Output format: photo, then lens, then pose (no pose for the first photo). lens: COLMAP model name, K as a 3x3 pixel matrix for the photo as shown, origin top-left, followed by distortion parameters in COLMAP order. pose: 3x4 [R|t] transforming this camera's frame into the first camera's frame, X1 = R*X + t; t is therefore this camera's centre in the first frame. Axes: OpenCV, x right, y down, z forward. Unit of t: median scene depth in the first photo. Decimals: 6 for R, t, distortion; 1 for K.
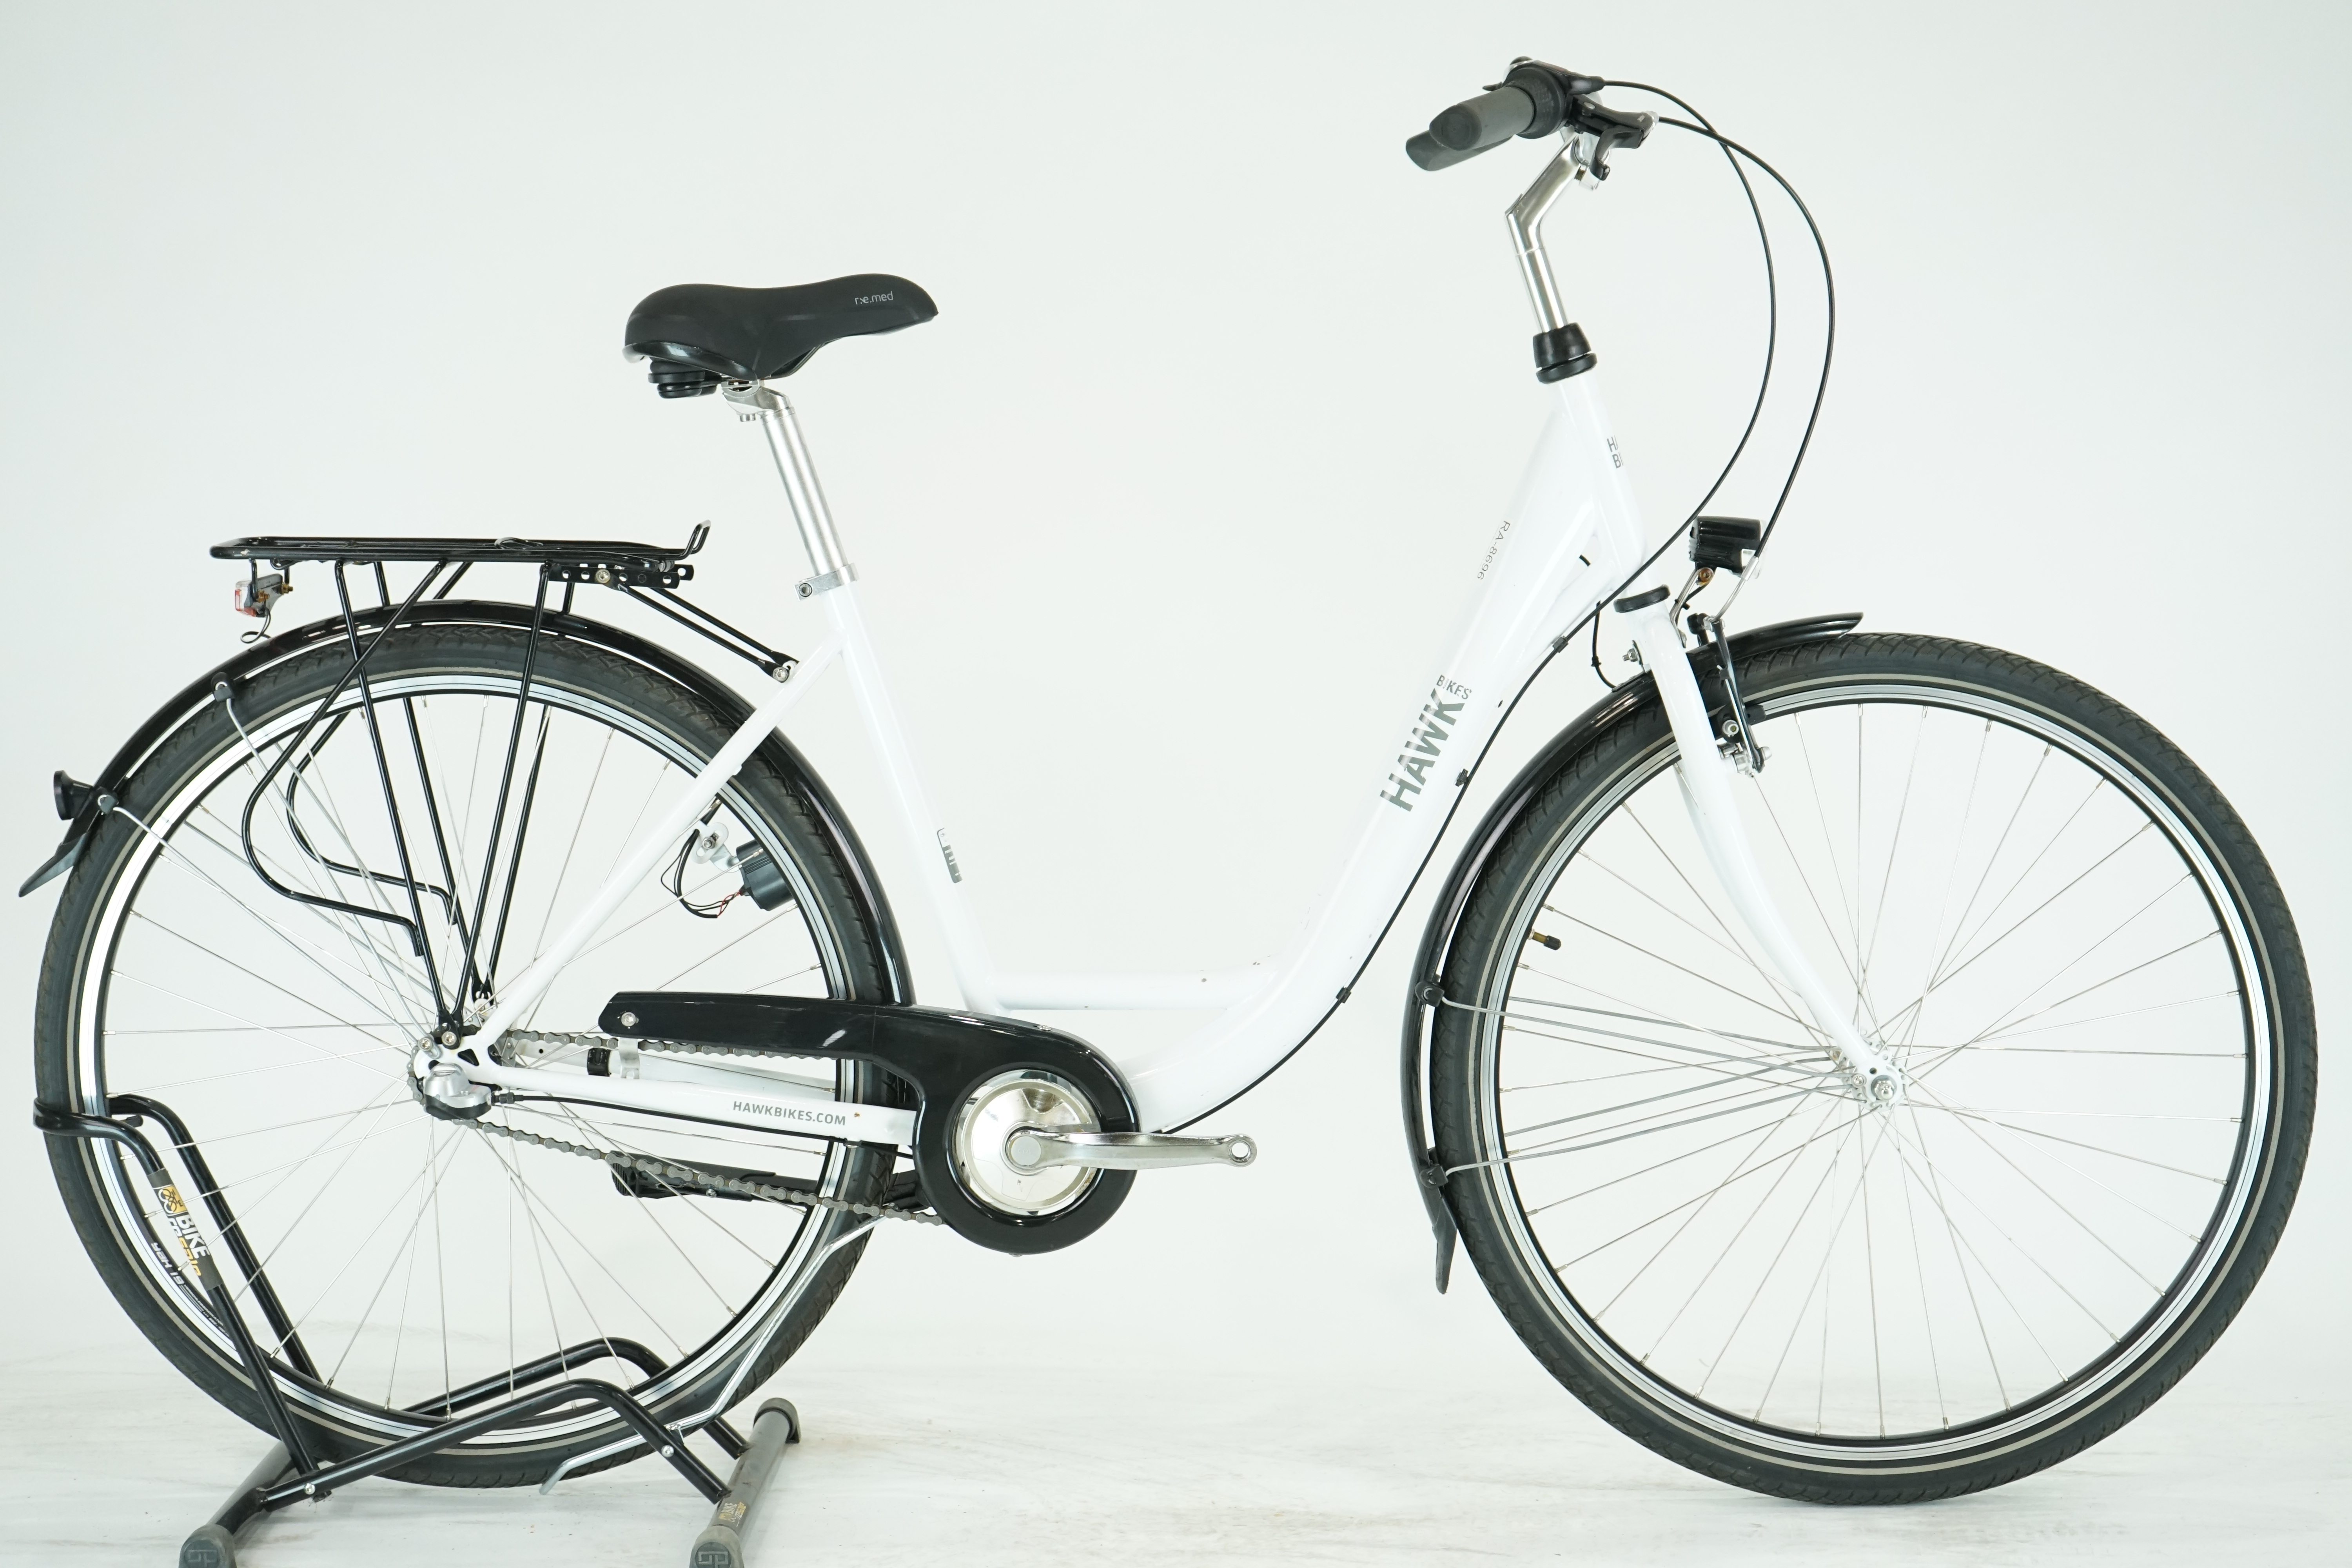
lens RADIAL K [[4148.3, 0, 1176.0], [0, 4148.3, 784.0], [0, 0, 1]] dist [-0.053640, 0.041443]
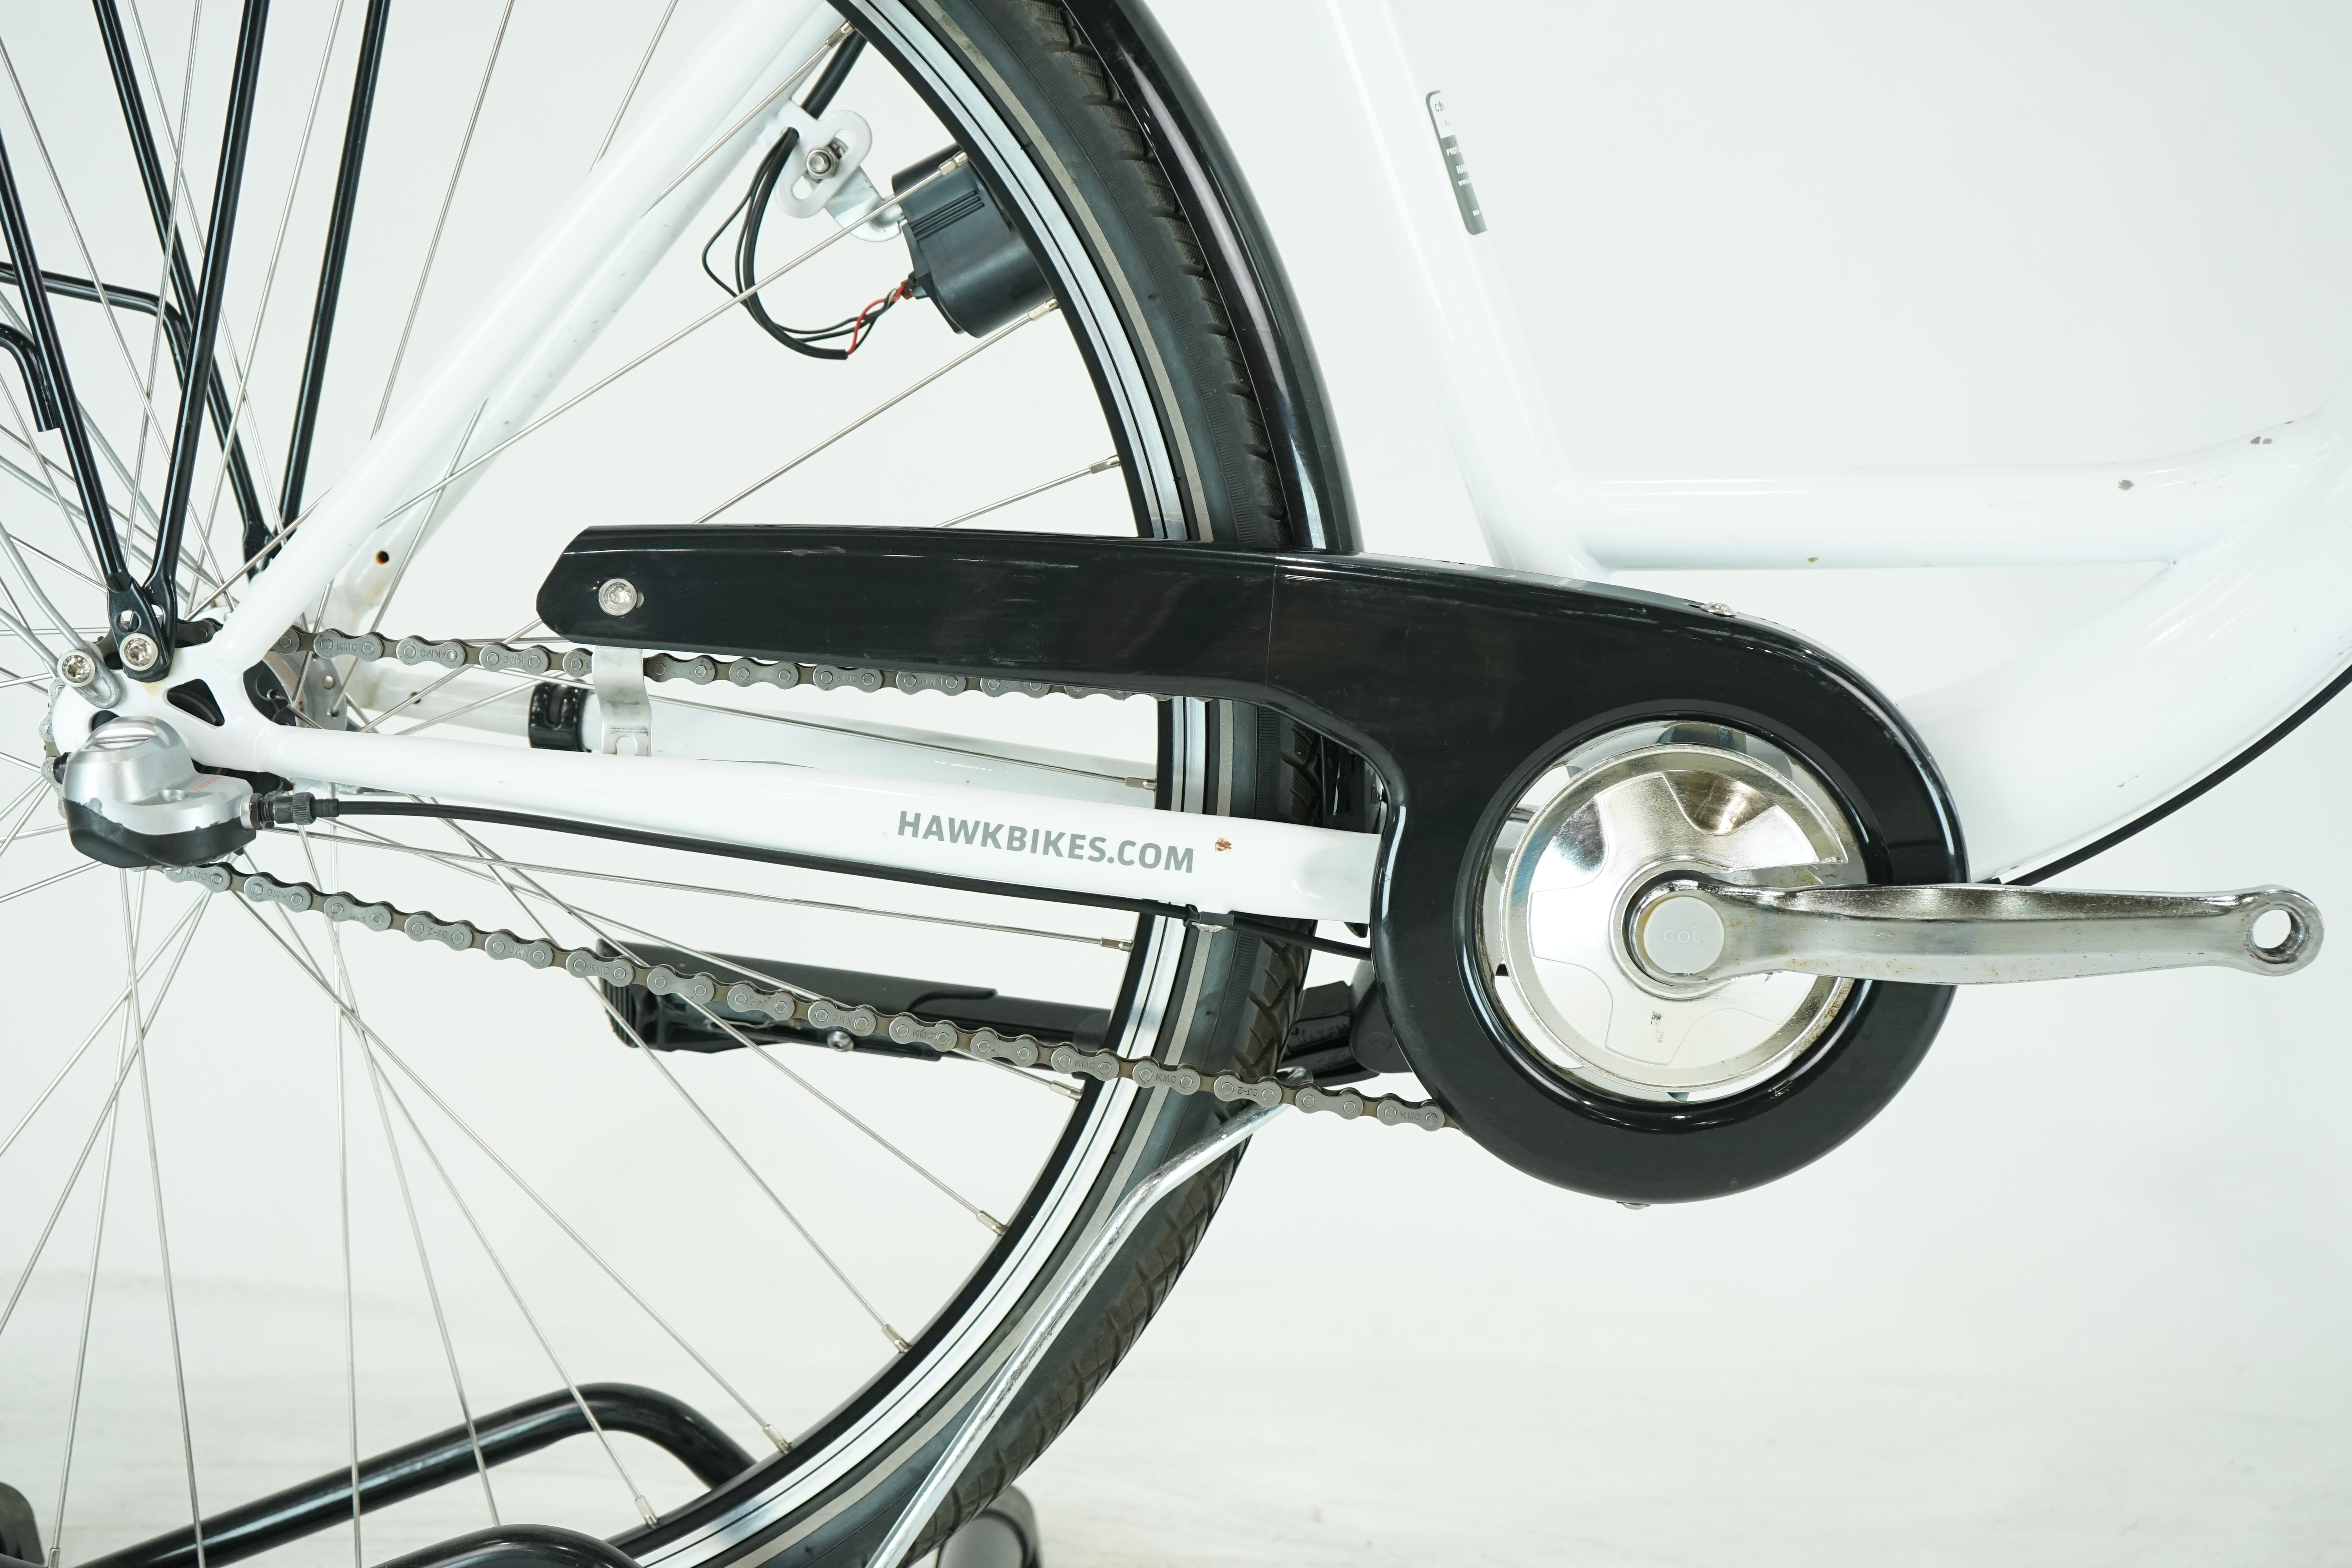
lens RADIAL K [[3668.8, 0, 1176.0], [0, 3668.8, 784.0], [0, 0, 1]] dist [0.037425, 0.043376]
pose [[0.999860, -0.008378, -0.014486, -0.076048], [0.009230, 0.998169, 0.059785, 0.053852], [0.013959, -0.059911, 0.998106, 0.661384]]
